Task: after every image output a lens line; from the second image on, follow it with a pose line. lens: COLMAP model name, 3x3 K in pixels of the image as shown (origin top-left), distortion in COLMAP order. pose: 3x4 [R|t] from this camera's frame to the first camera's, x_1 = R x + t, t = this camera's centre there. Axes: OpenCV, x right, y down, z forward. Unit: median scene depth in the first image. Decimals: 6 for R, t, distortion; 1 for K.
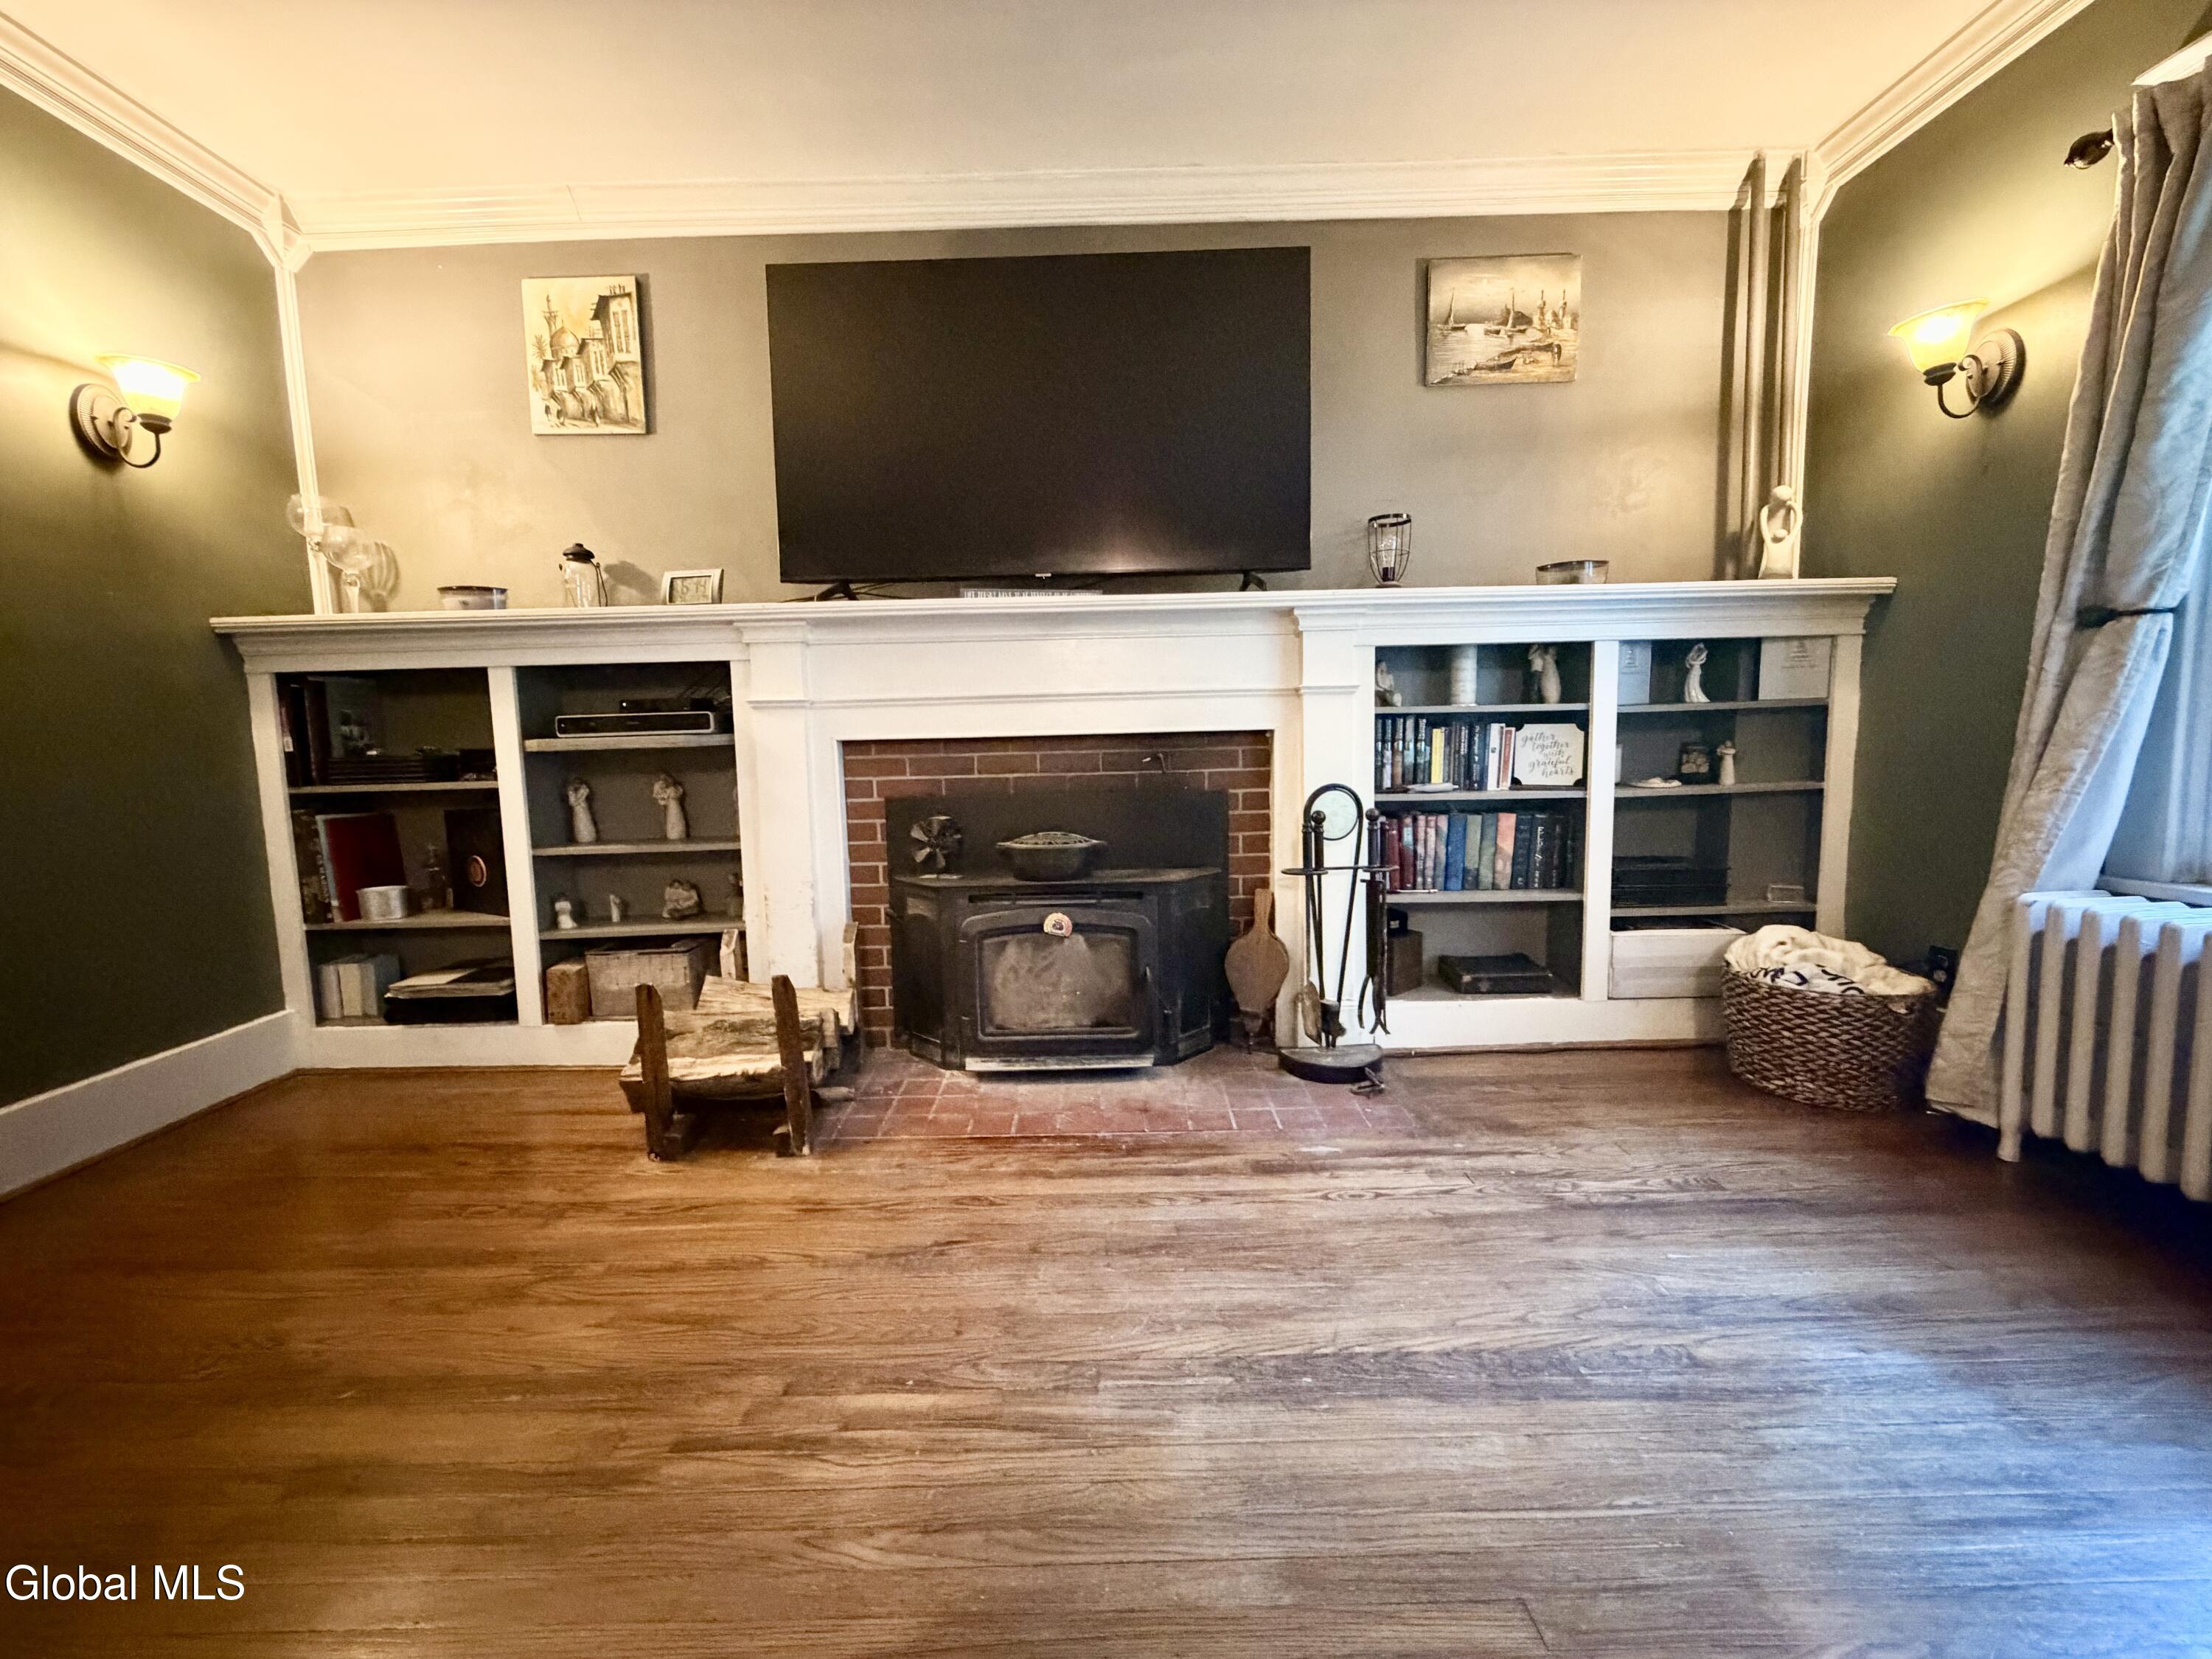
lens RADIAL K [[883.2, 0, 1097.5], [0, 883.2, 829.9], [0, 0, 1]] dist [-0.002521, 0.001120]
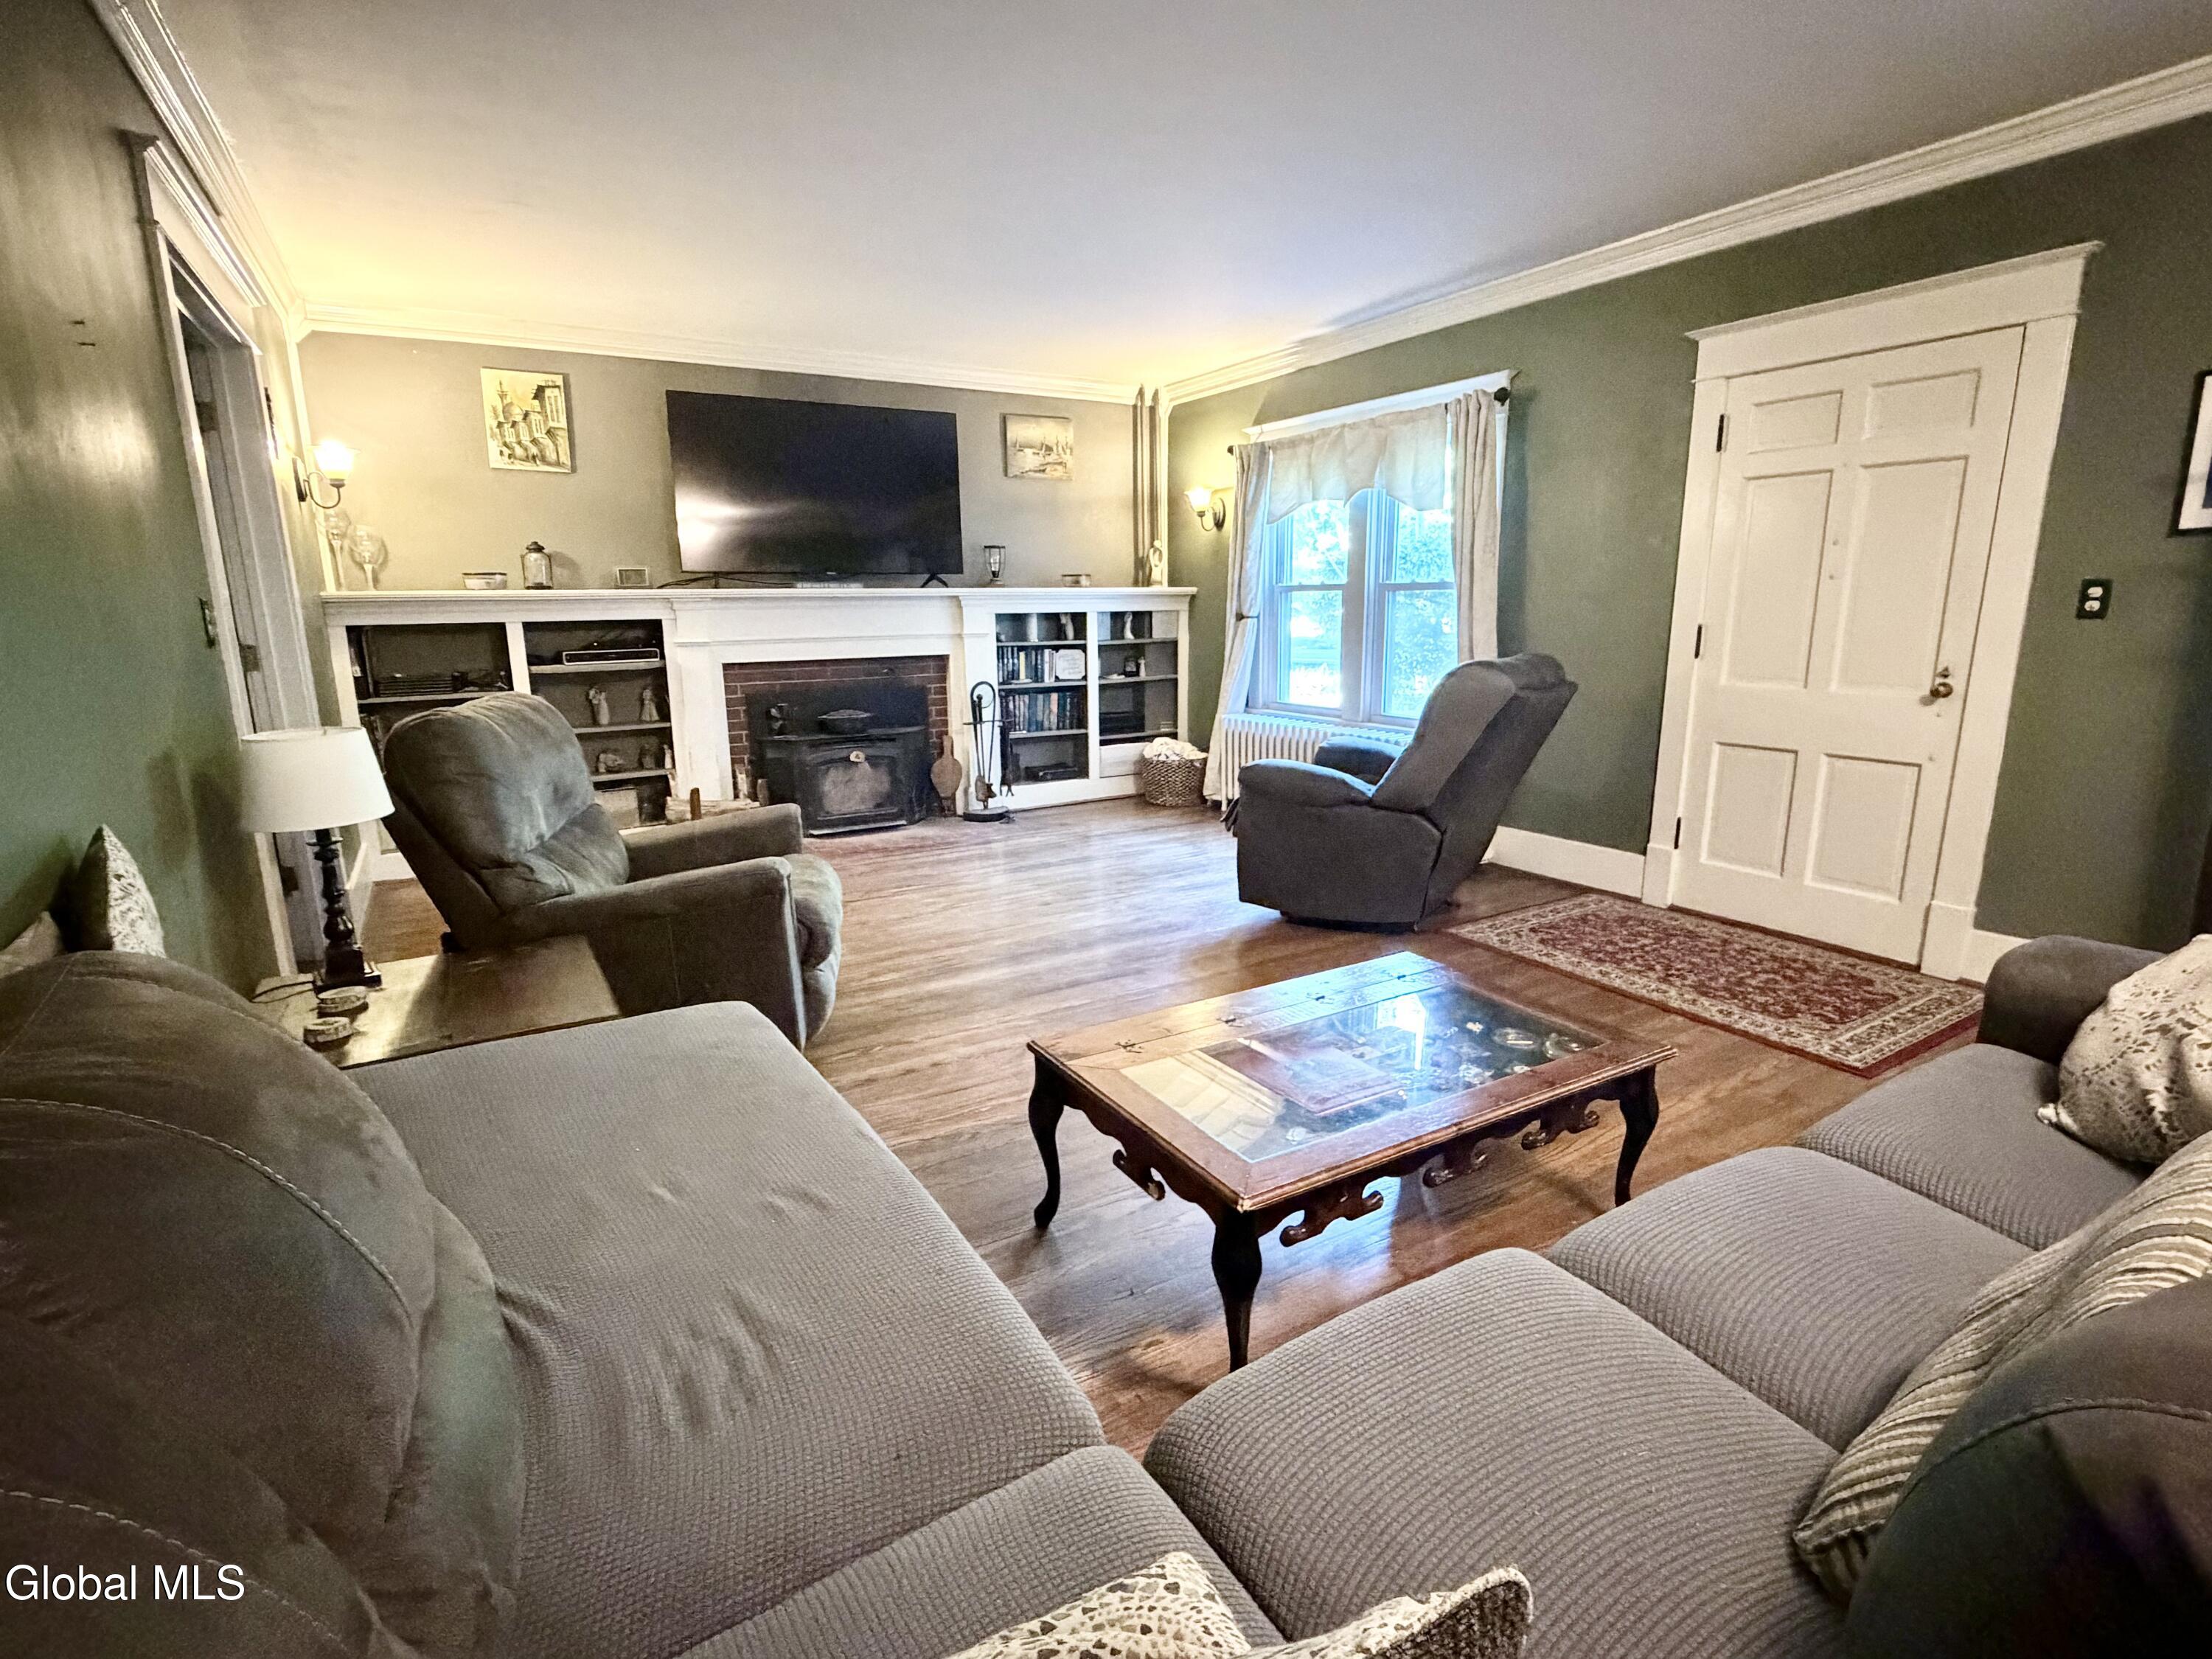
lens RADIAL K [[1064.1, 0, 1106.9], [0, 1064.1, 827.5], [0, 0, 1]] dist [0.004773, 0.001339]
pose [[0.860402, -0.093326, 0.500997, -0.731143], [0.044347, 0.993071, 0.108830, 0.028956], [-0.507682, -0.071420, 0.858579, -1.266998]]
